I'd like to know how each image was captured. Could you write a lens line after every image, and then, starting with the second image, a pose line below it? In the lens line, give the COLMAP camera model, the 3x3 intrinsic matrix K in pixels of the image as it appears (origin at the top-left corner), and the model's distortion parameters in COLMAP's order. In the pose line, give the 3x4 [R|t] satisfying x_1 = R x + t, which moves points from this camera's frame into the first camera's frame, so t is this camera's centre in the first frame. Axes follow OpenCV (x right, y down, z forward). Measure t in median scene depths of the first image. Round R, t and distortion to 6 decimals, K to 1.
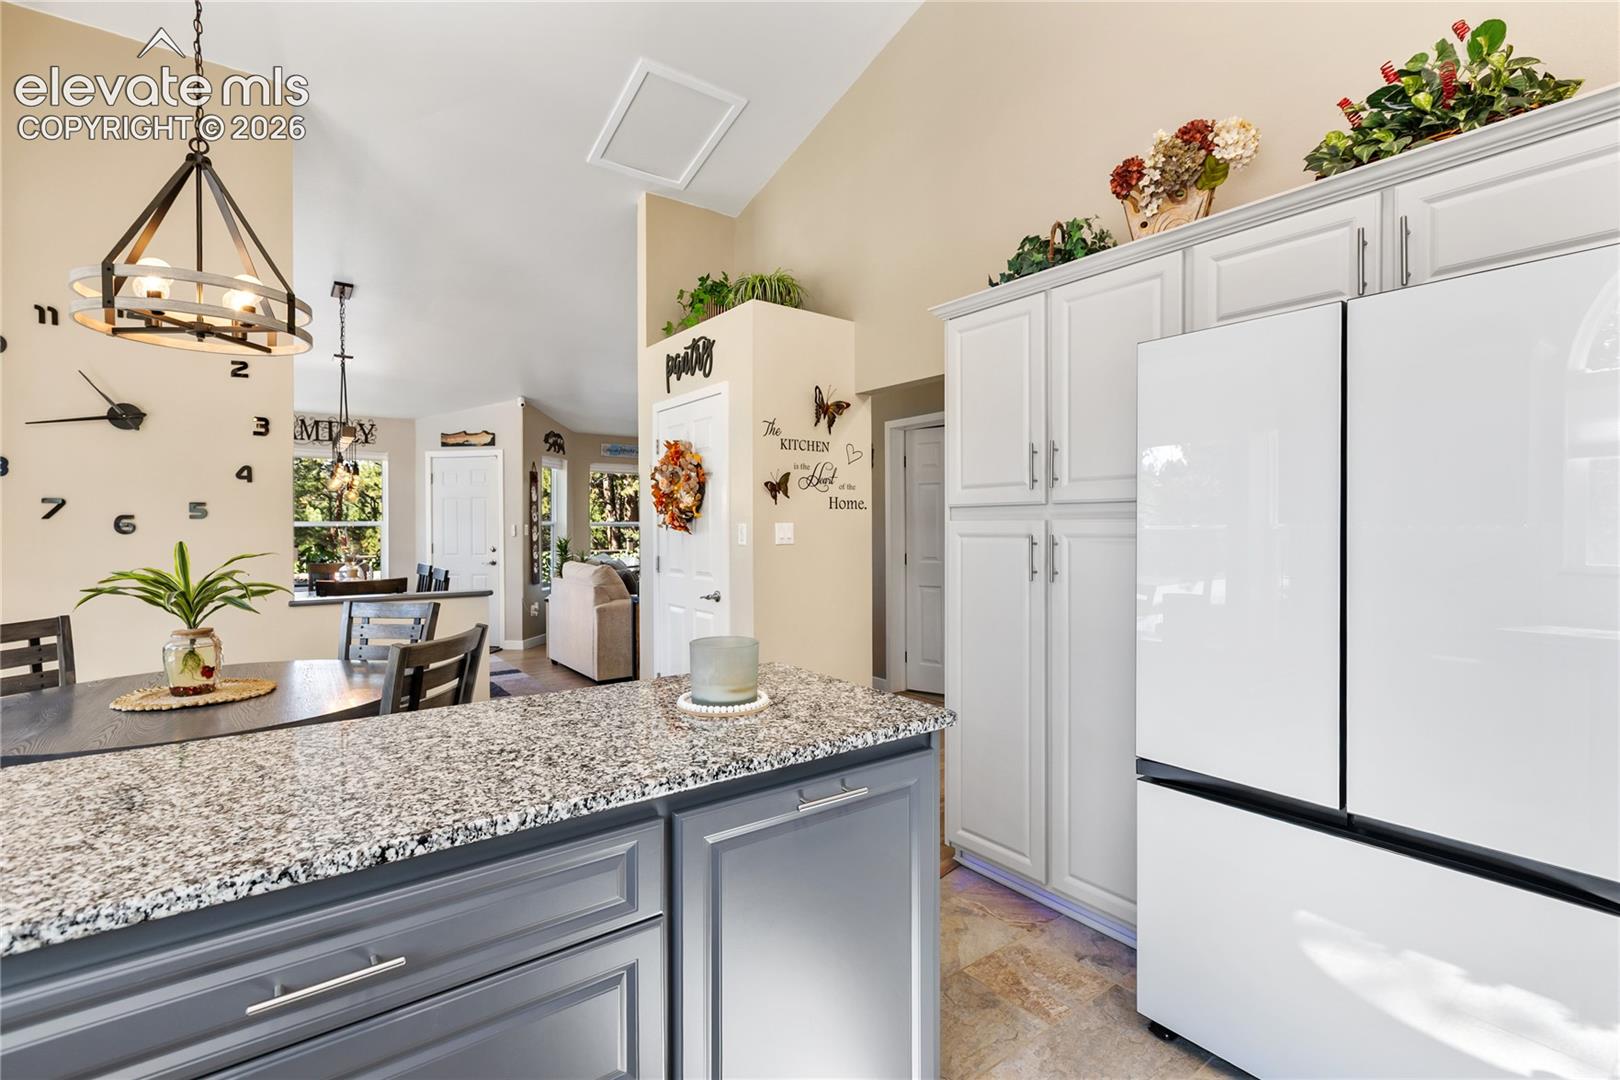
lens RADIAL K [[736.0, 0, 826.9], [0, 736.0, 530.8], [0, 0, 1]] dist [0.002558, -0.001051]
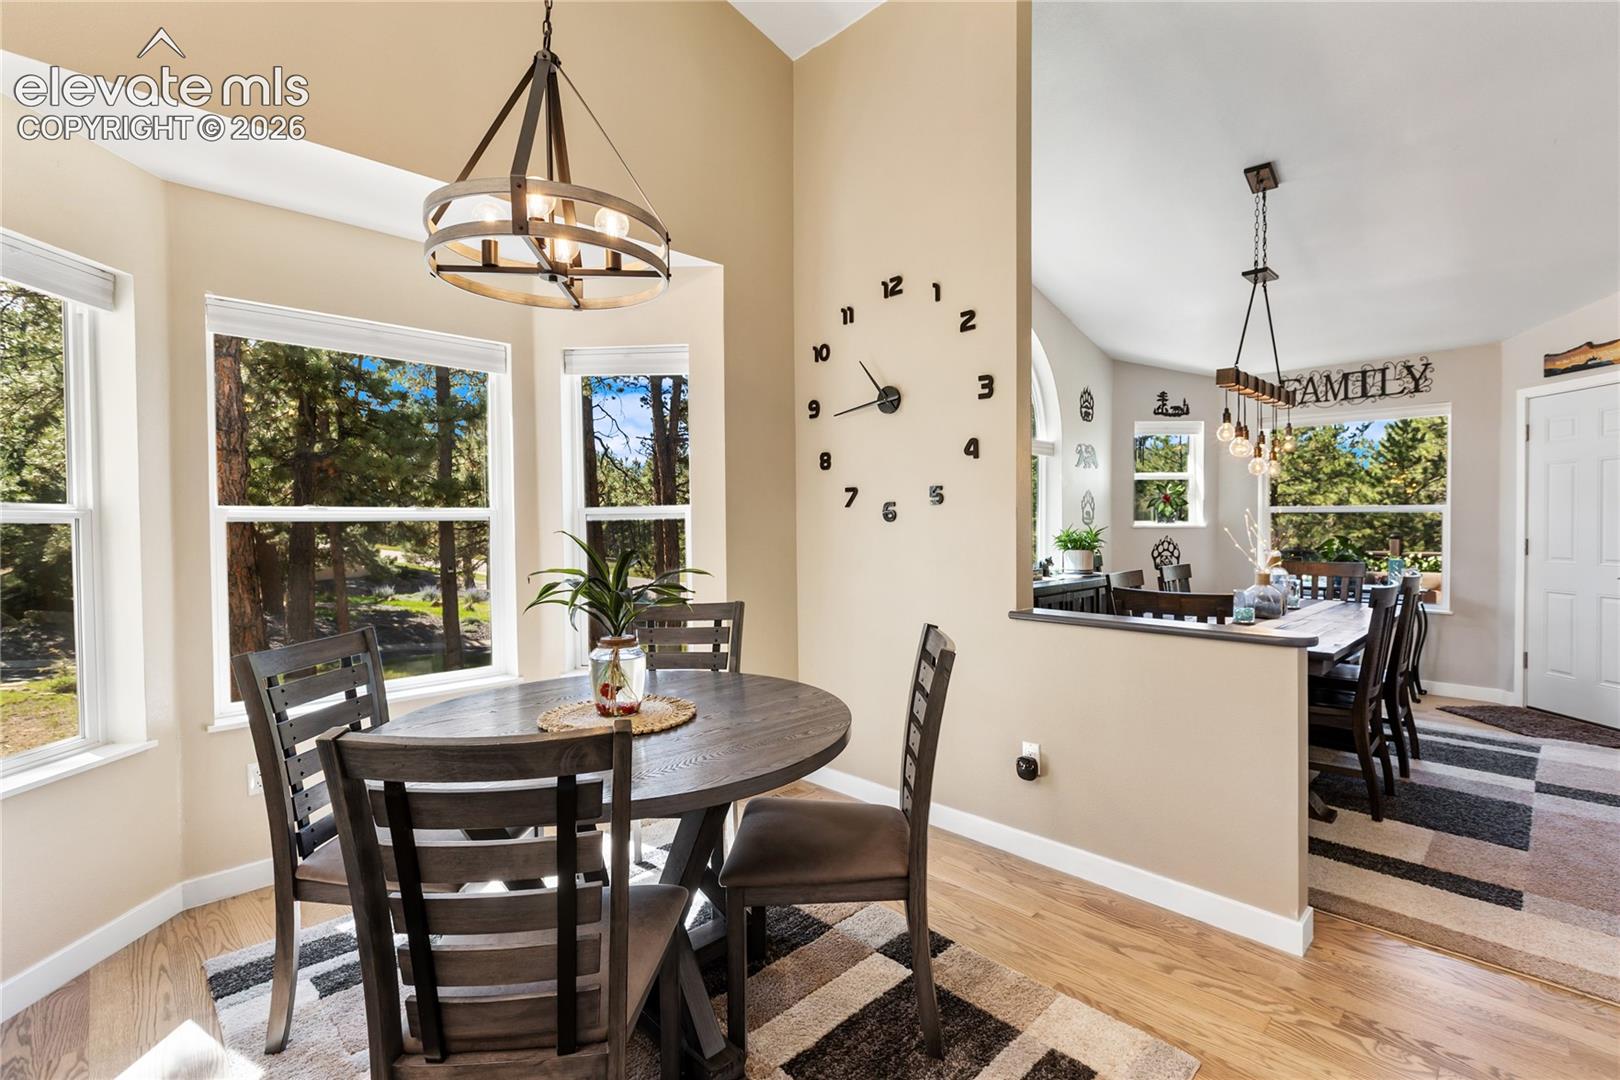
lens RADIAL K [[736.0, 0, 820.3], [0, 736.0, 535.9], [0, 0, 1]] dist [0.002558, -0.001051]
pose [[0.125140, 0.024932, -0.991826, -0.001701], [0.000058, 0.999684, 0.025137, -0.001528], [0.992139, -0.003203, 0.125099, 0.788130]]
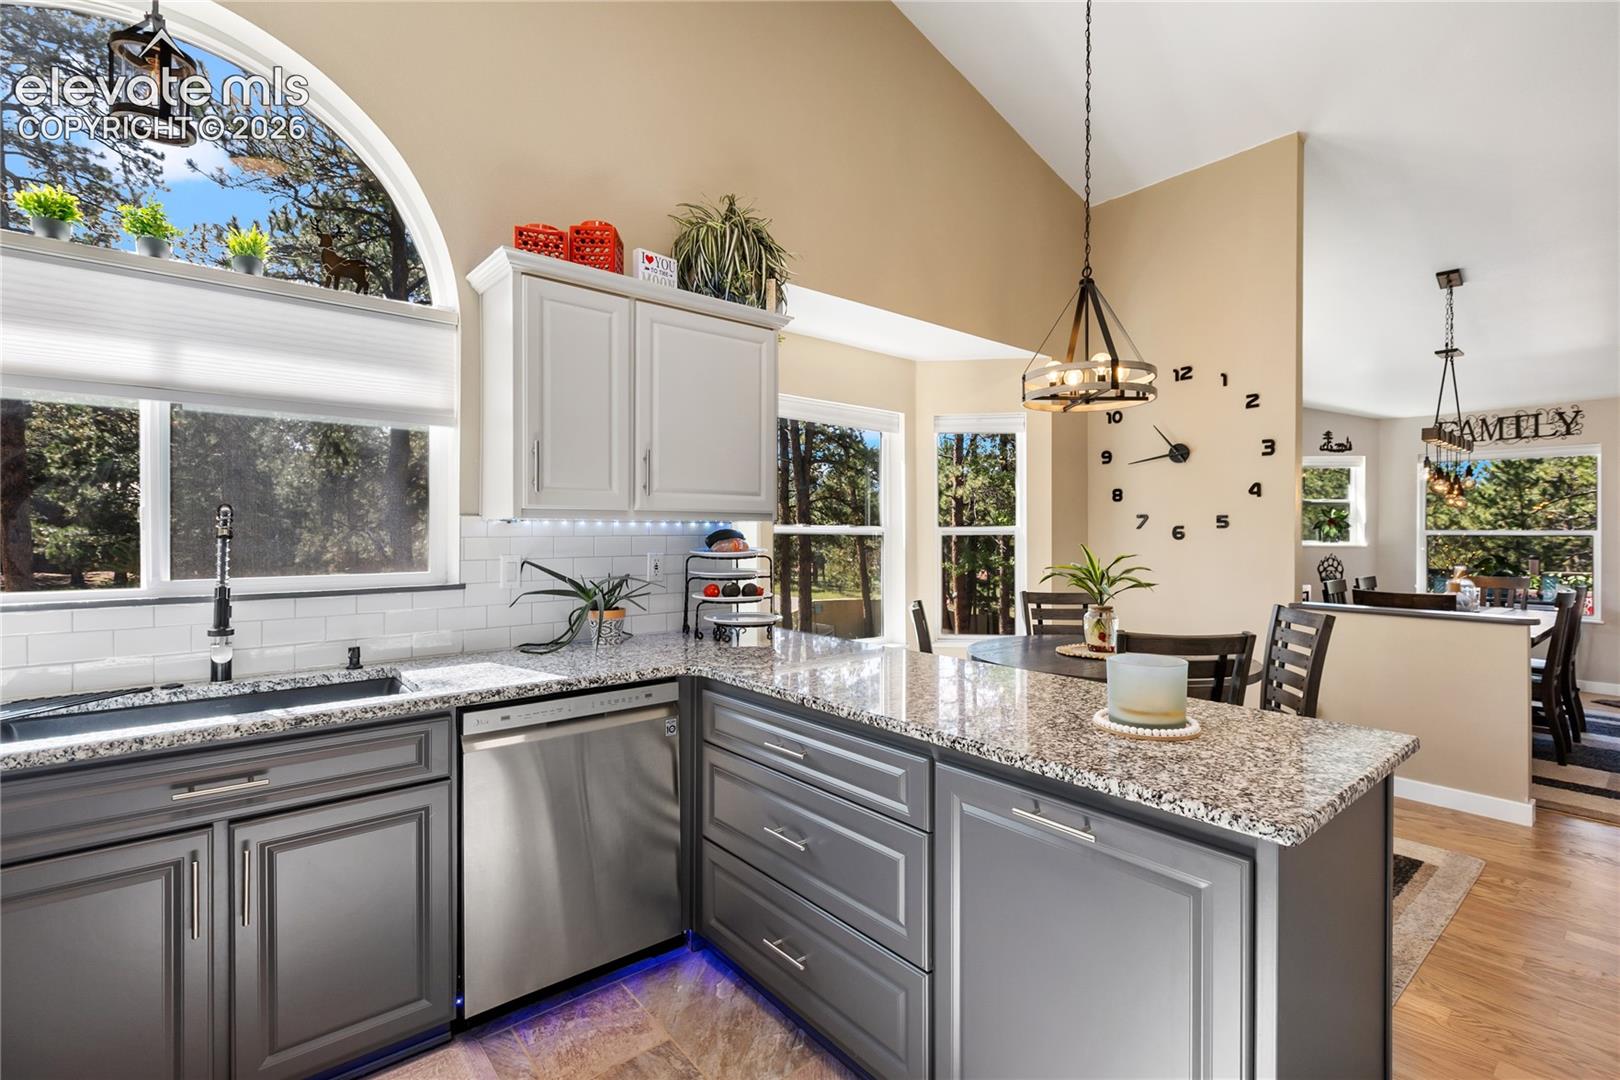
lens RADIAL K [[736.0, 0, 801.7], [0, 736.0, 533.5], [0, 0, 1]] dist [0.002558, -0.001051]
pose [[0.033006, 0.003115, -0.999450, 0.383070], [-0.010676, 0.999939, 0.002764, -0.003632], [0.999398, 0.010579, 0.033038, 0.260553]]
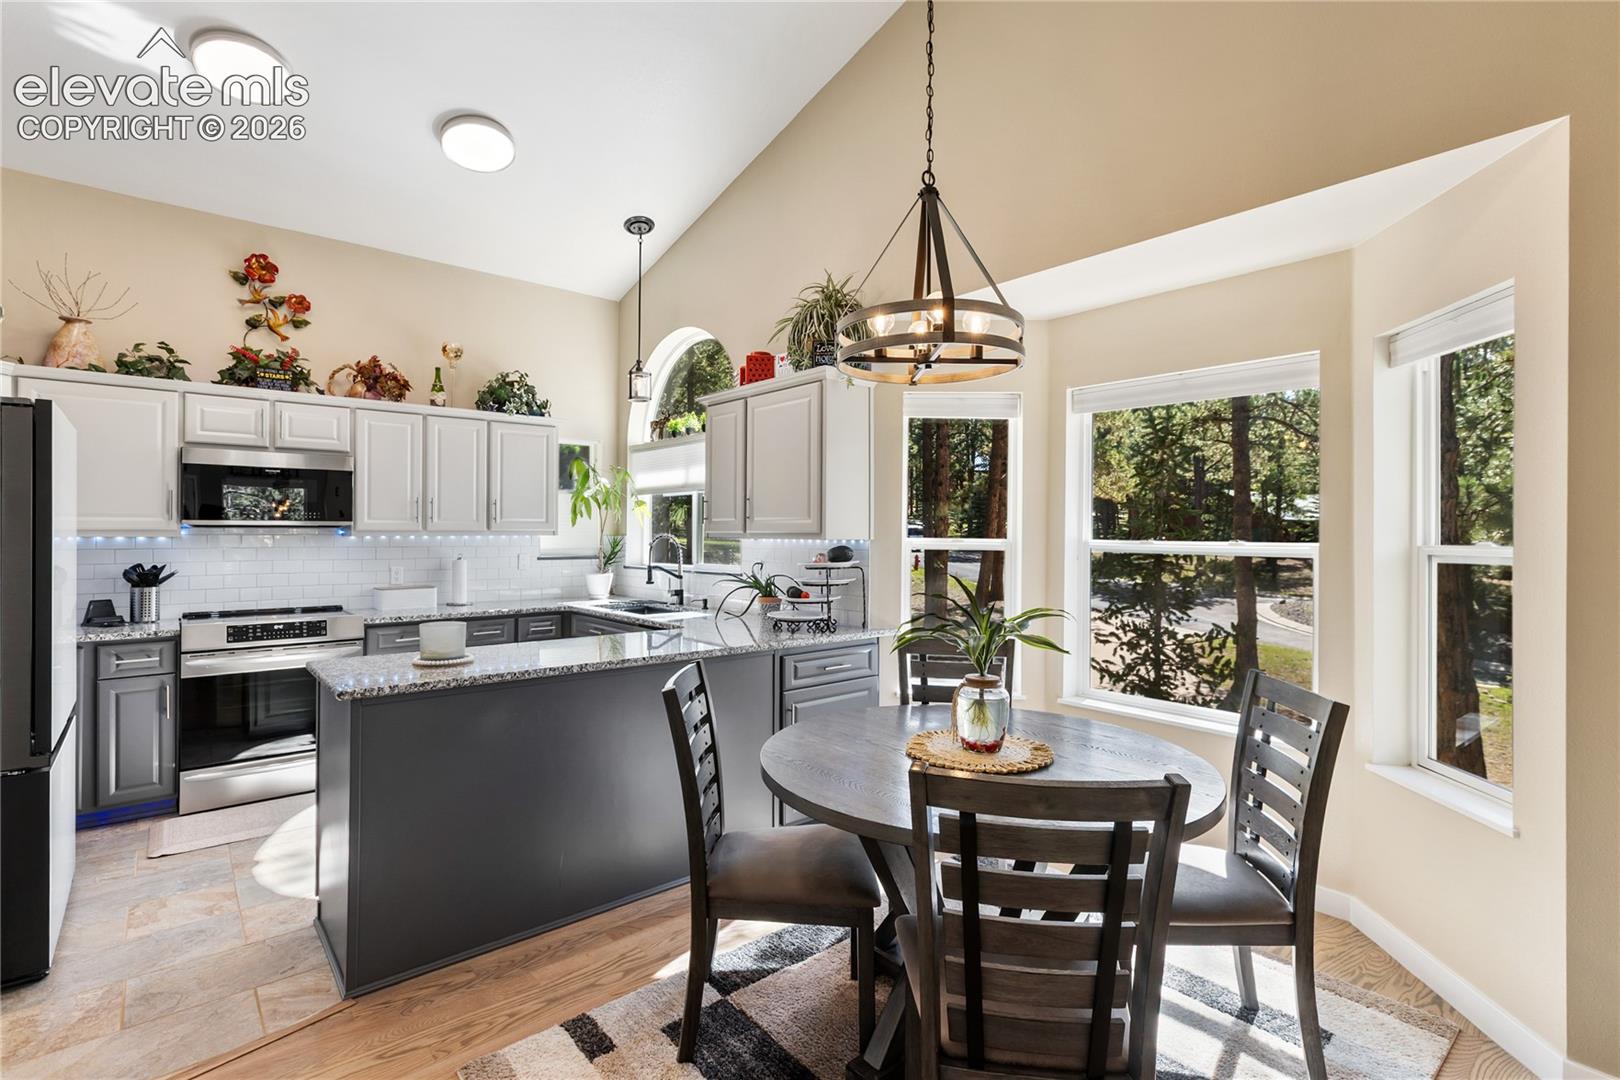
lens RADIAL K [[751.3, 0, 813.0], [0, 751.3, 532.8], [0, 0, 1]] dist [0.001792, -0.000887]
pose [[-0.998494, -0.003294, -0.054760, -0.431847], [-0.003691, 0.999968, 0.007137, -0.032033], [0.054734, 0.007329, -0.998474, 1.339607]]
